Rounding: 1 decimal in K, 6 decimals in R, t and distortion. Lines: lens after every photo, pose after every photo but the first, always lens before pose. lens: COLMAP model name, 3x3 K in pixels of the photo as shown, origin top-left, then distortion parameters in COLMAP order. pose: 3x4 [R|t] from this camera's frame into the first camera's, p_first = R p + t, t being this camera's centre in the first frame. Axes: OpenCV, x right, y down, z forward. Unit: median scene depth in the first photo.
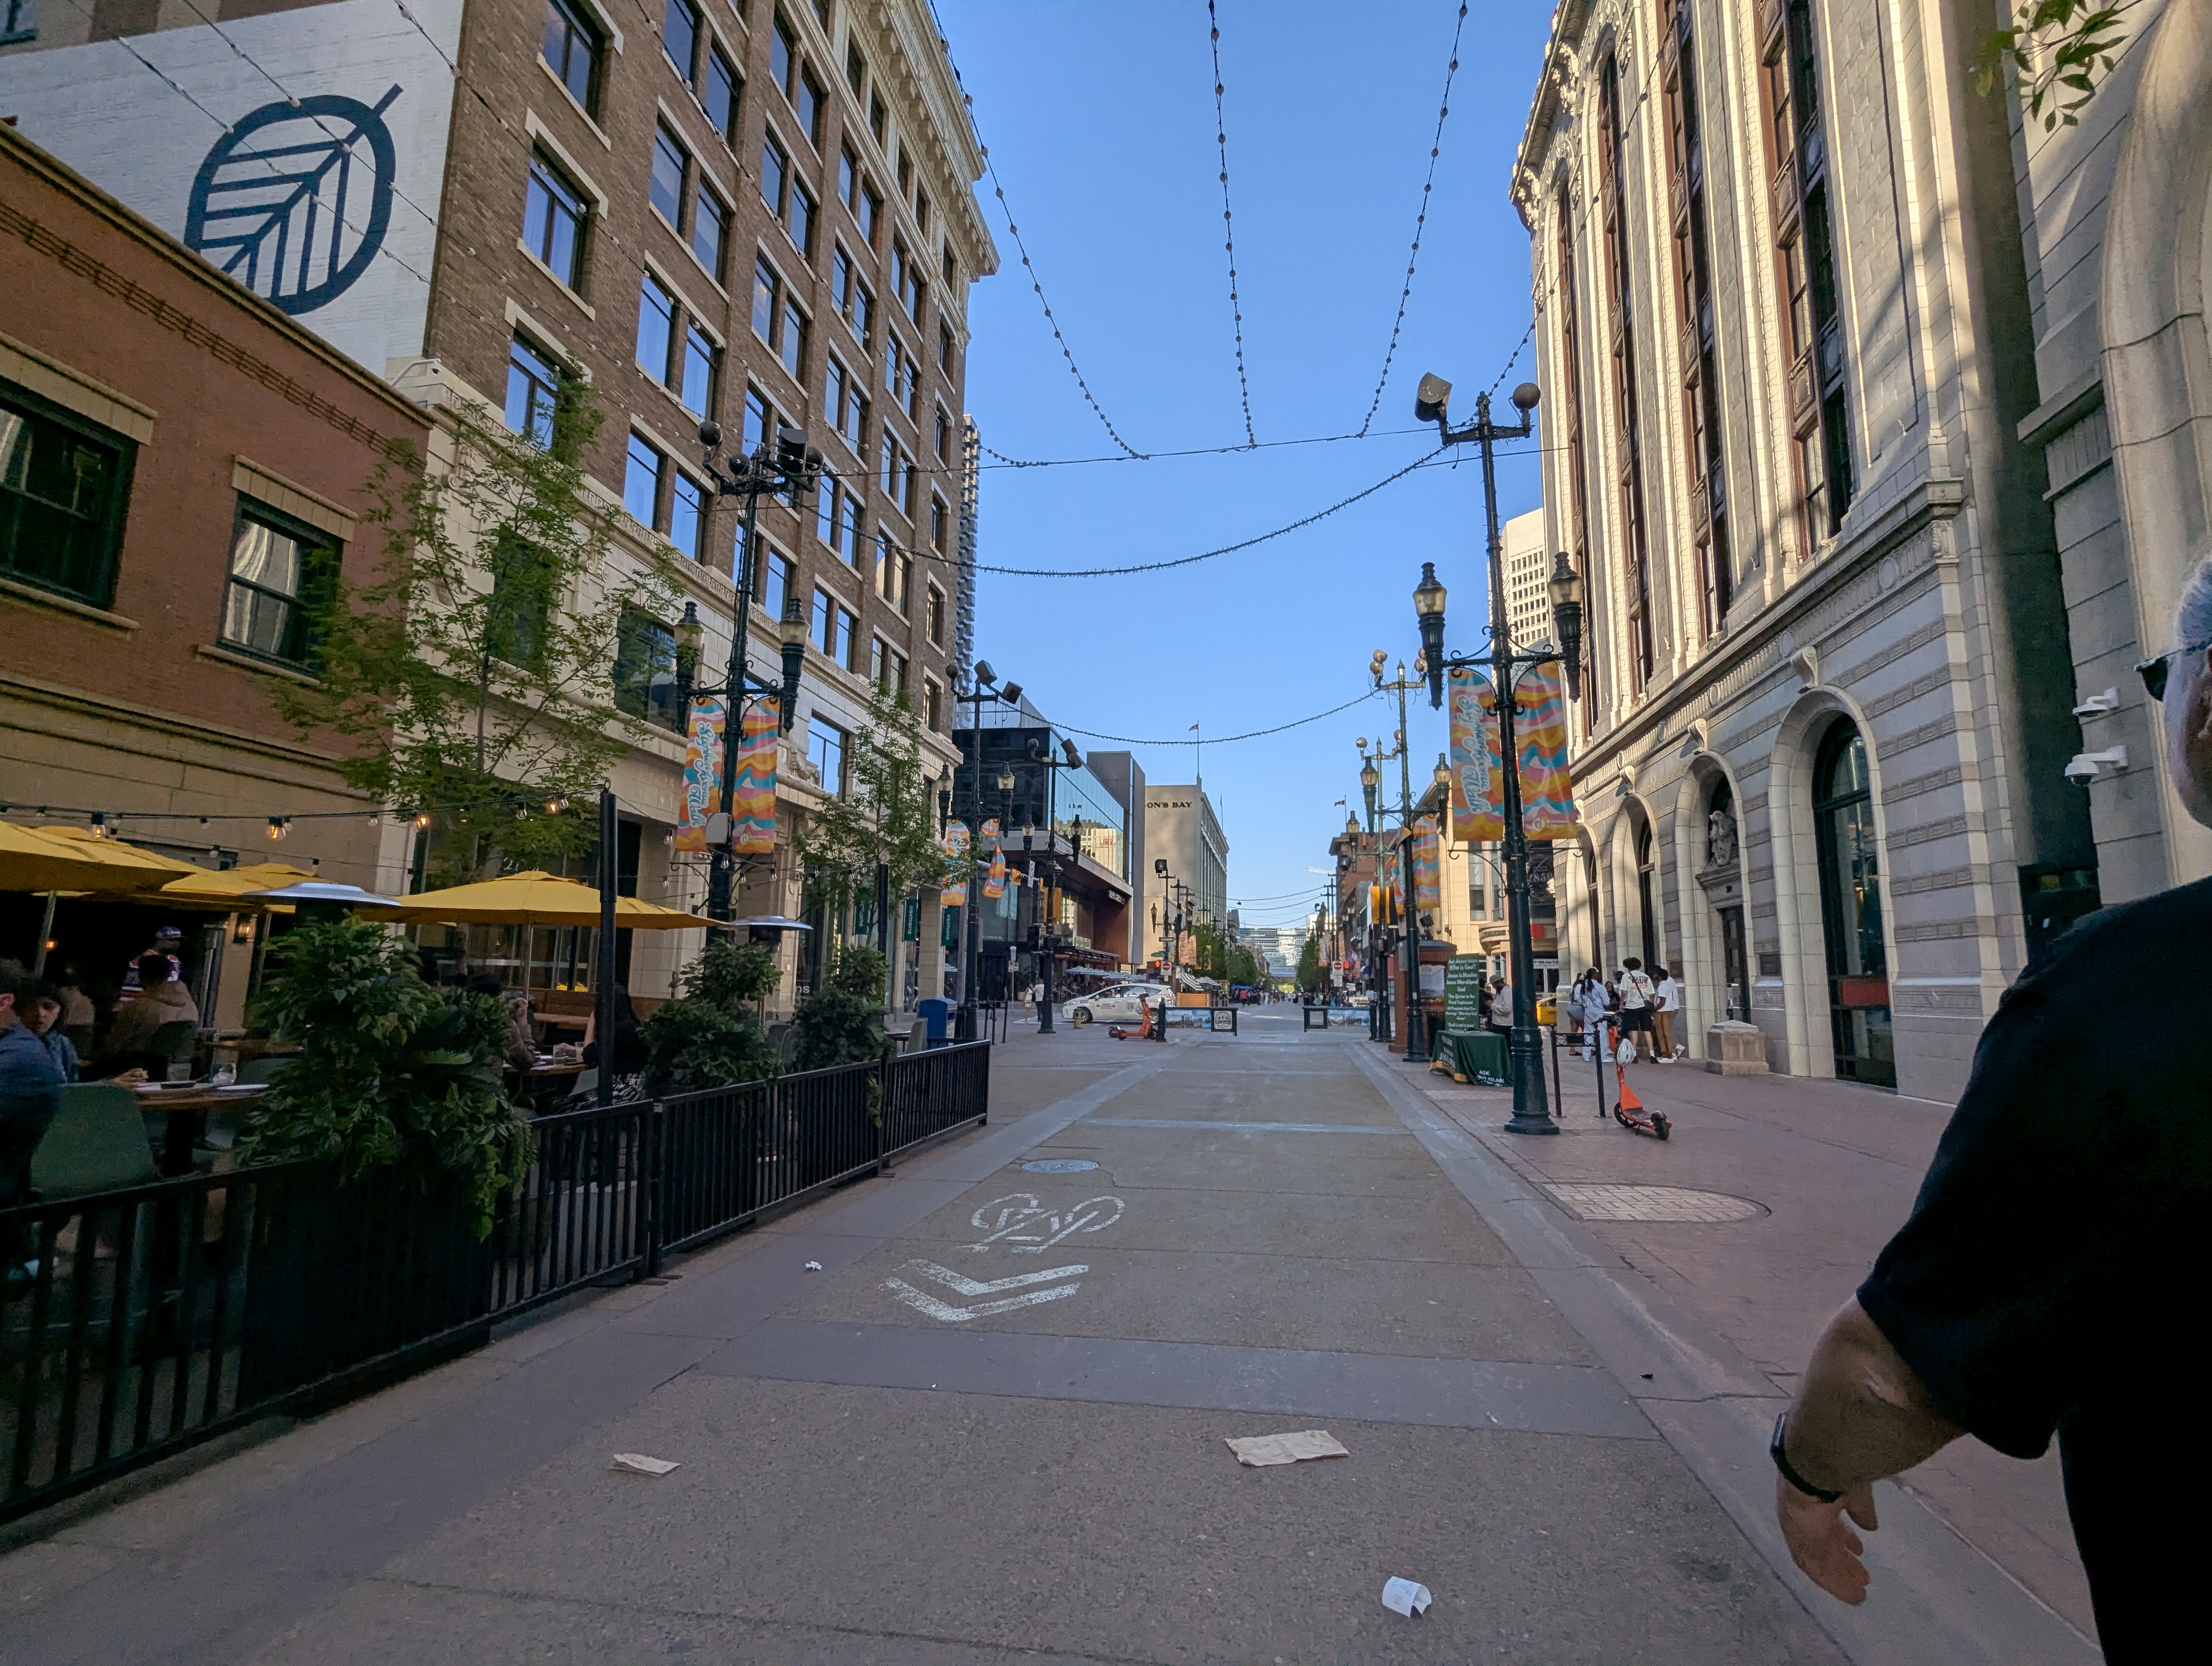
lens RADIAL K [[1067.3, 0, 1106.0], [0, 1067.3, 833.0], [0, 0, 1]] dist [0.001702, -0.000813]
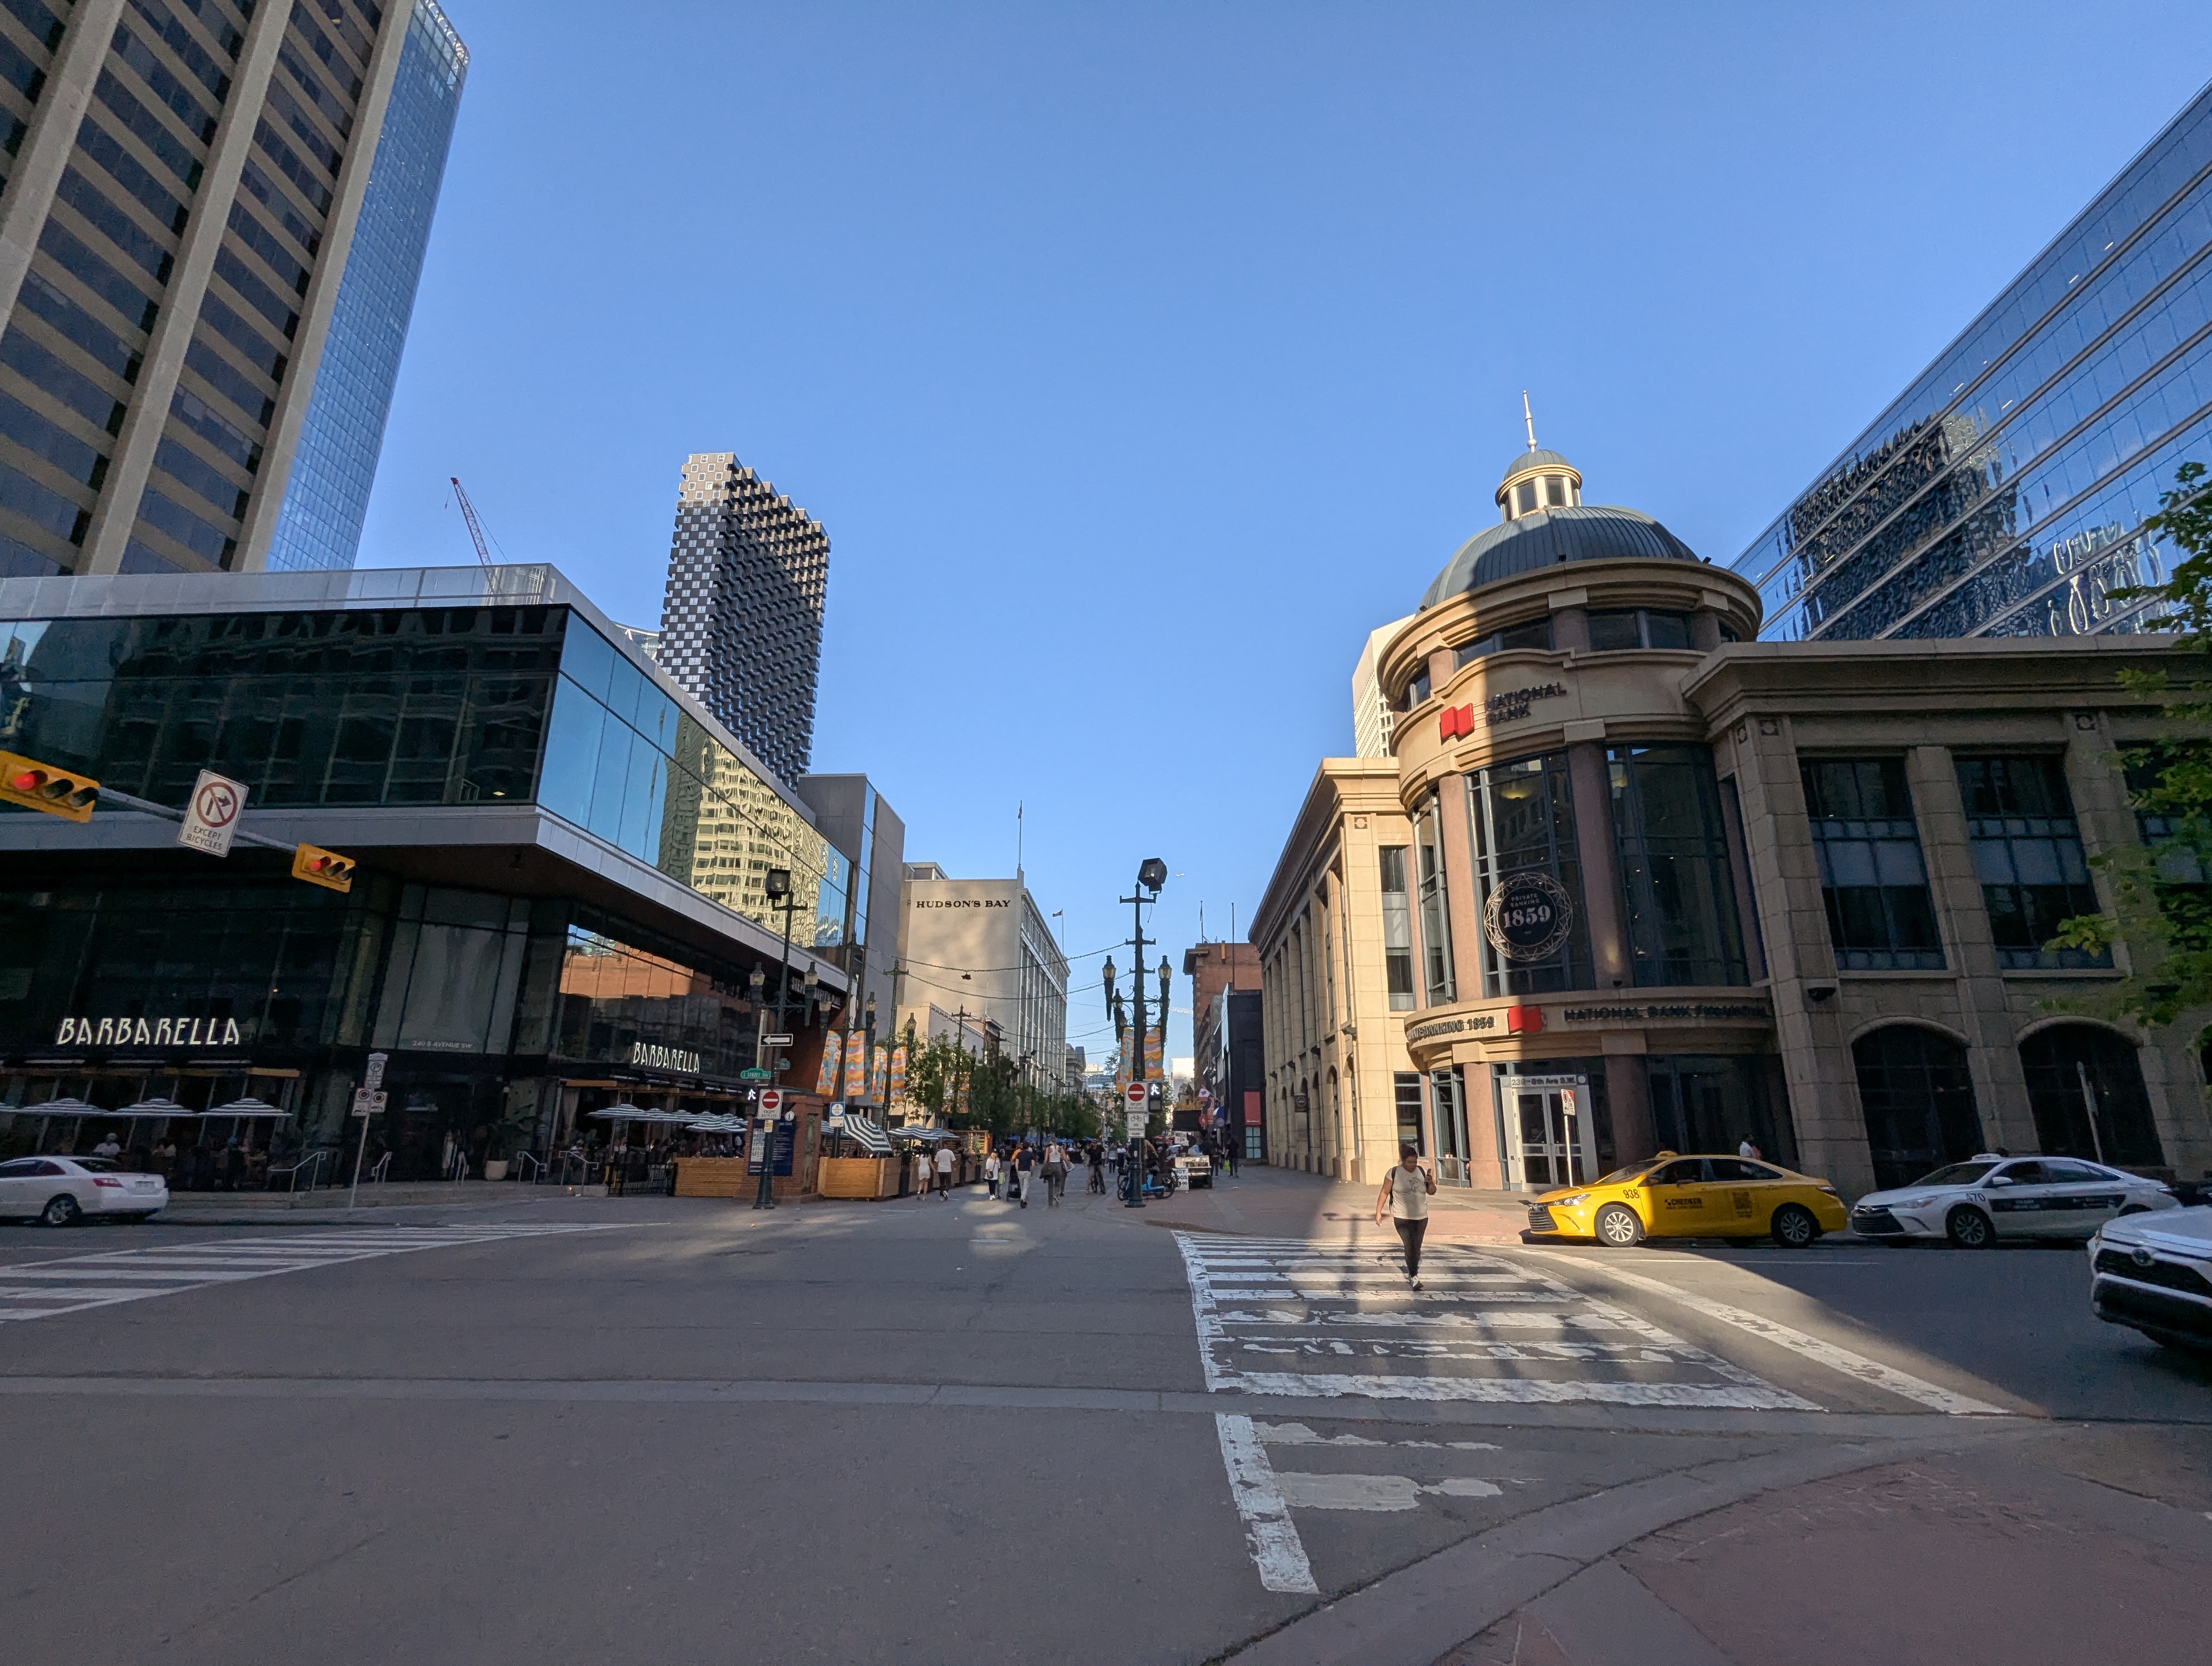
lens RADIAL K [[1067.3, 0, 1106.0], [0, 1067.3, 833.0], [0, 0, 1]] dist [0.001702, -0.000813]
pose [[0.993045, 0.022583, 0.115549, 0.088472], [-0.006354, 0.990281, -0.138933, 0.047012], [-0.117564, 0.137232, 0.983538, 0.315344]]
